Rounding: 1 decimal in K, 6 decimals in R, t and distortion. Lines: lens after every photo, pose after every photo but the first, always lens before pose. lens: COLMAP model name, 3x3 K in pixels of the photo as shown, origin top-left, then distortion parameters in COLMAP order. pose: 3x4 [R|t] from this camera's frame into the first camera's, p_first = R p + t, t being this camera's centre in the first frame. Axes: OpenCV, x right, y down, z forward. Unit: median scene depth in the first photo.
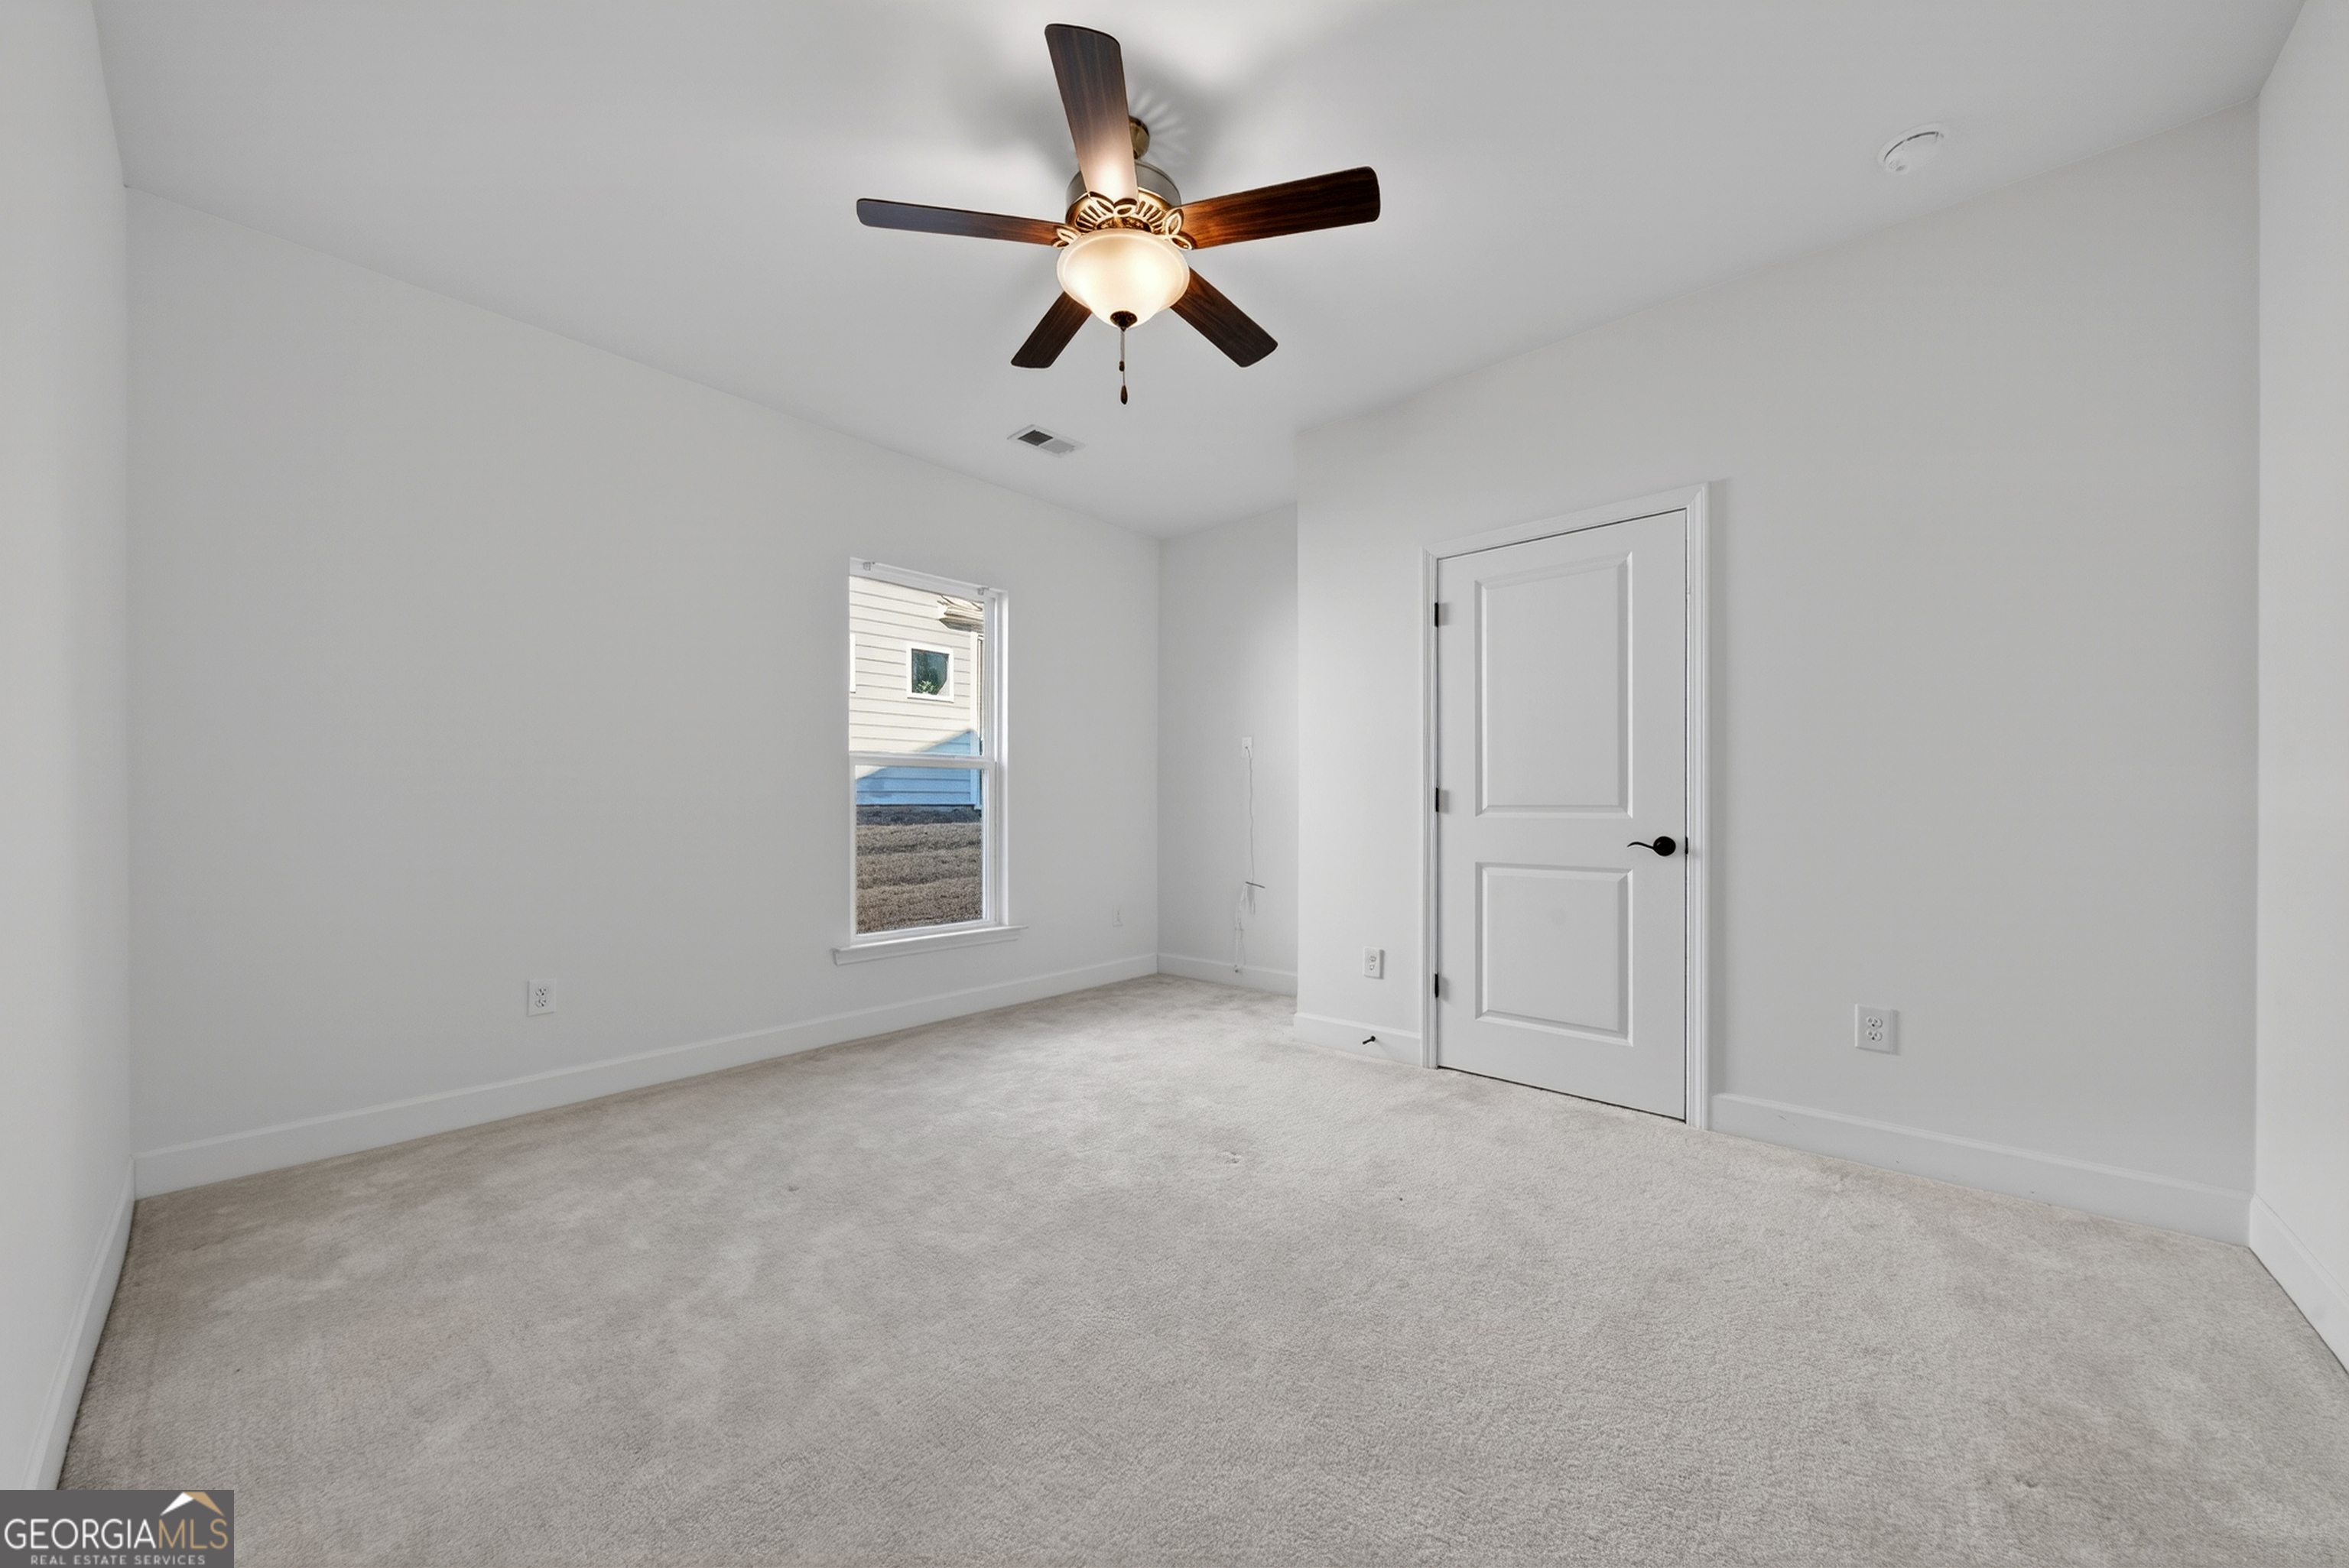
lens RADIAL K [[842.4, 0, 1176.1], [0, 842.4, 805.6], [0, 0, 1]] dist [-0.000171, -0.000007]
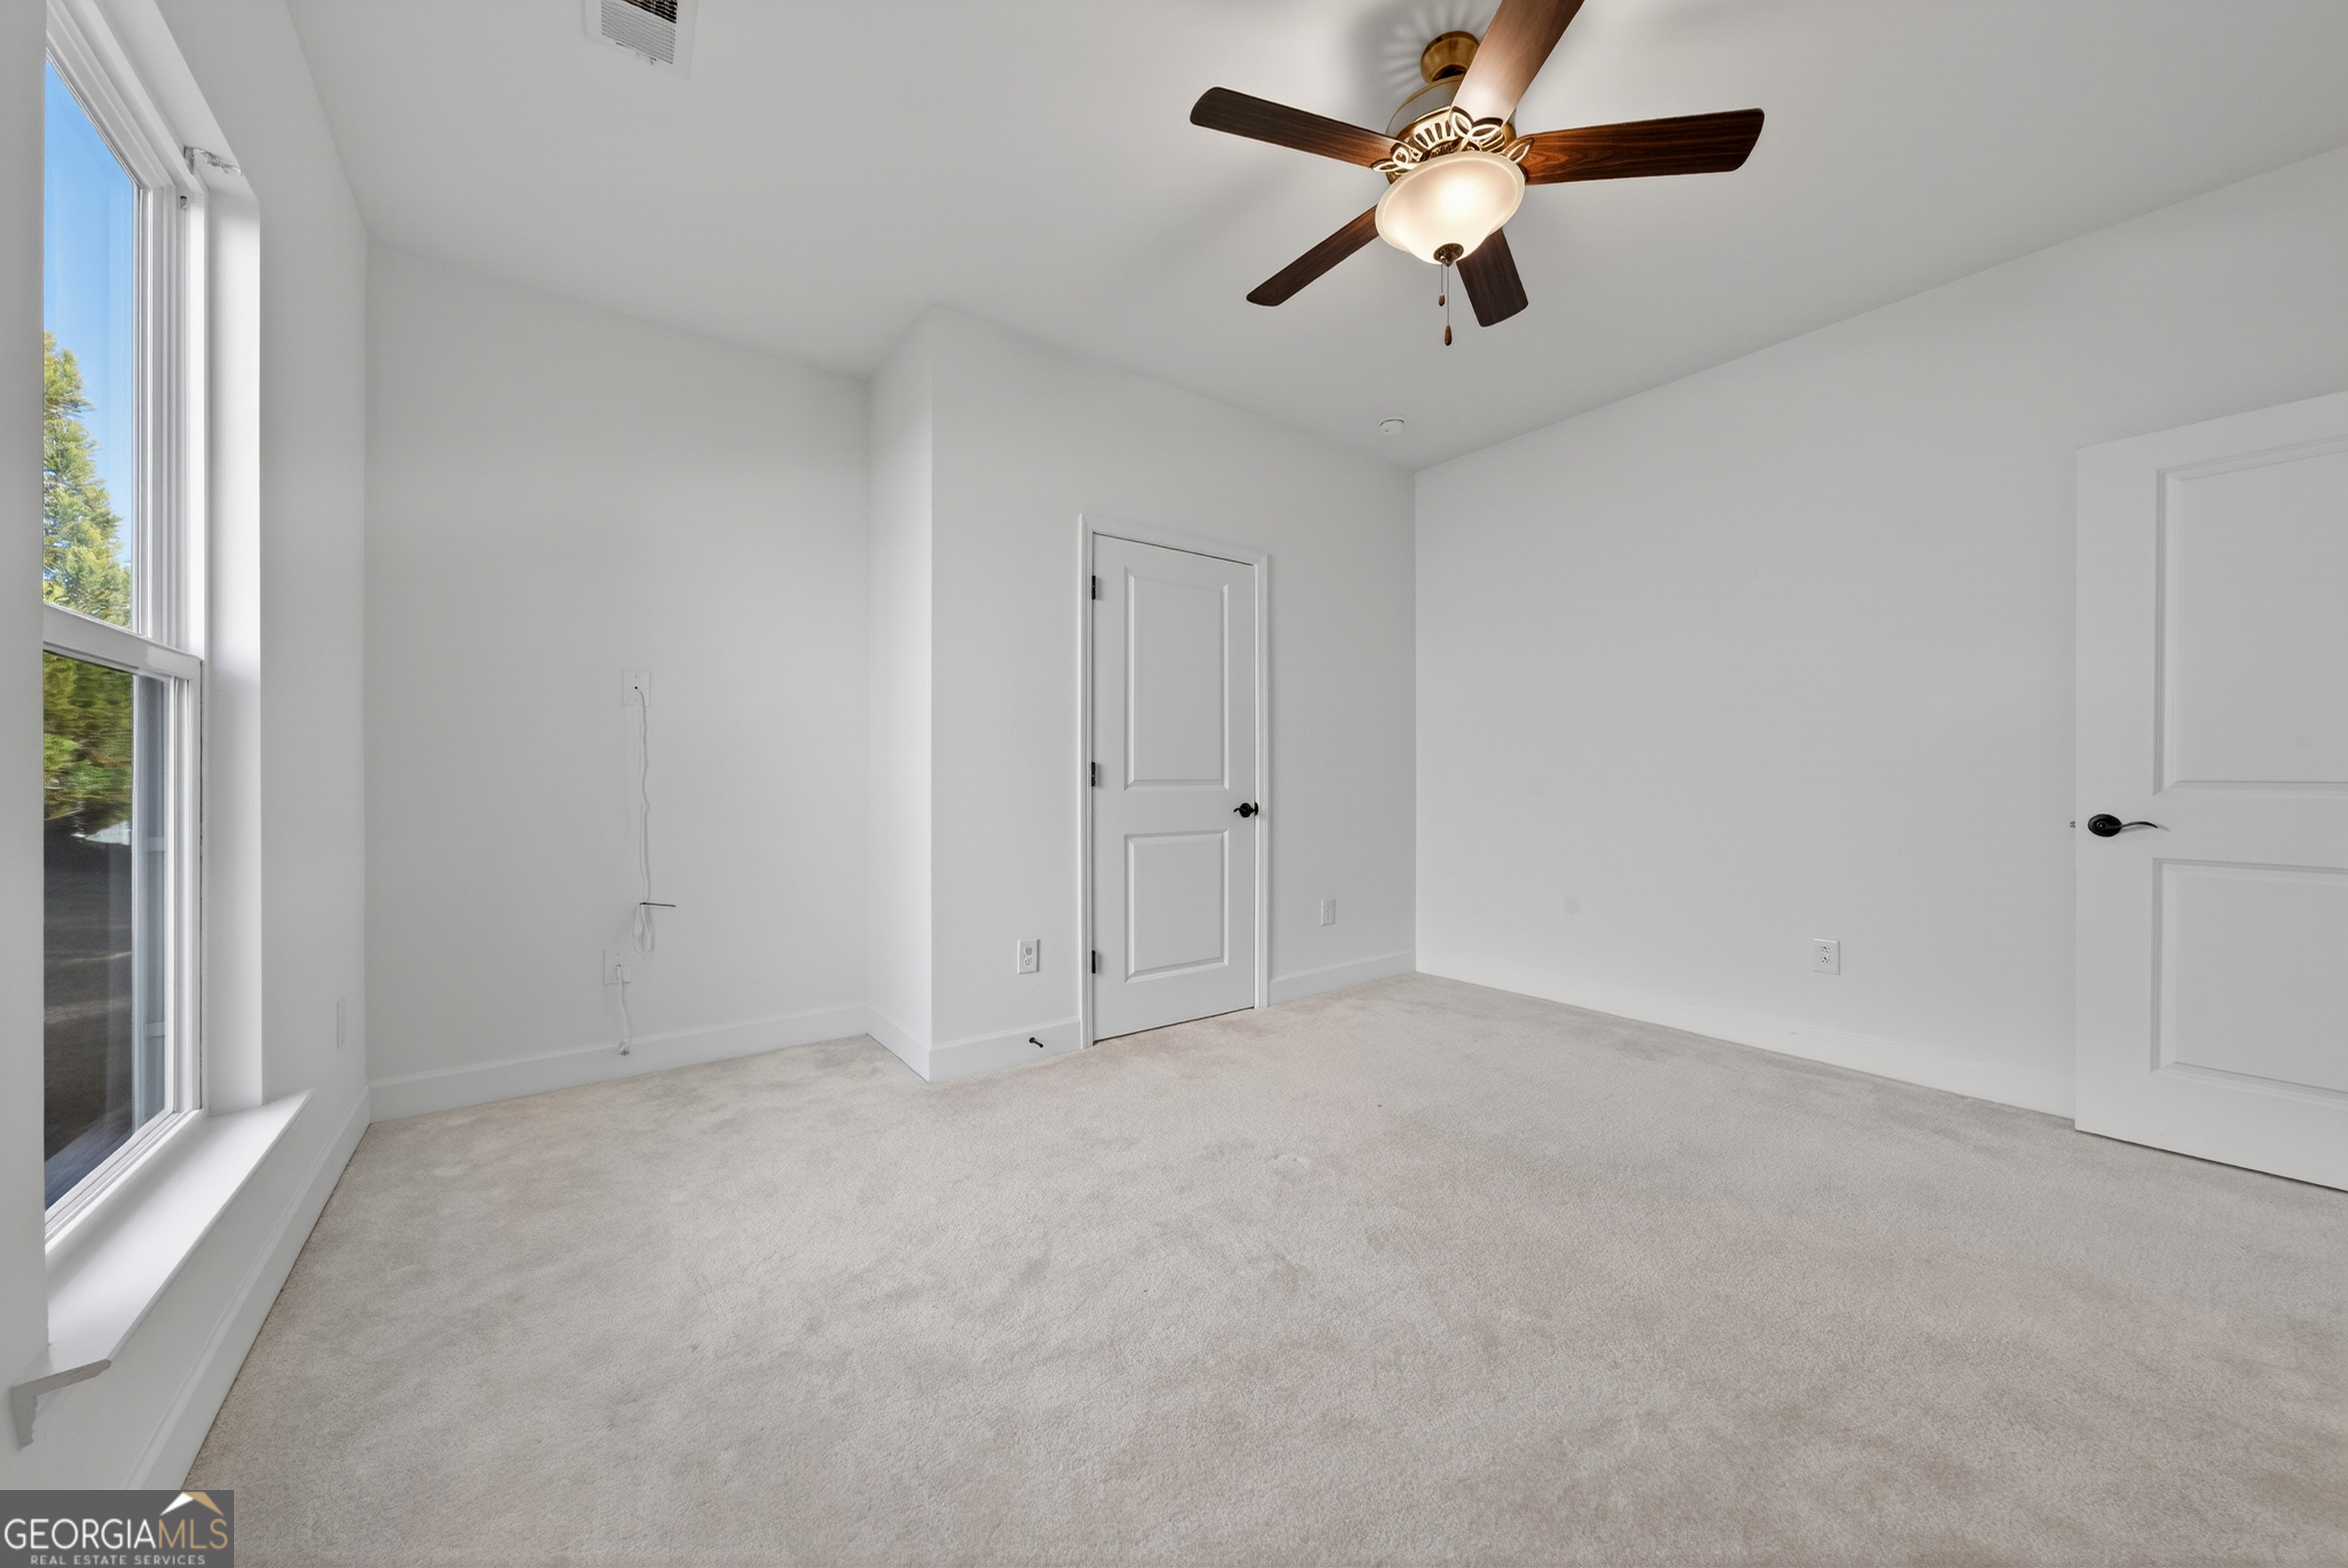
lens RADIAL K [[842.1, 0, 1171.6], [0, 842.1, 777.3], [0, 0, 1]] dist [-0.000171, -0.000007]
pose [[0.210682, 0.004775, 0.977543, -0.643036], [0.001378, 0.999986, -0.005182, 0.001894], [-0.977554, 0.002438, 0.210672, 0.701651]]
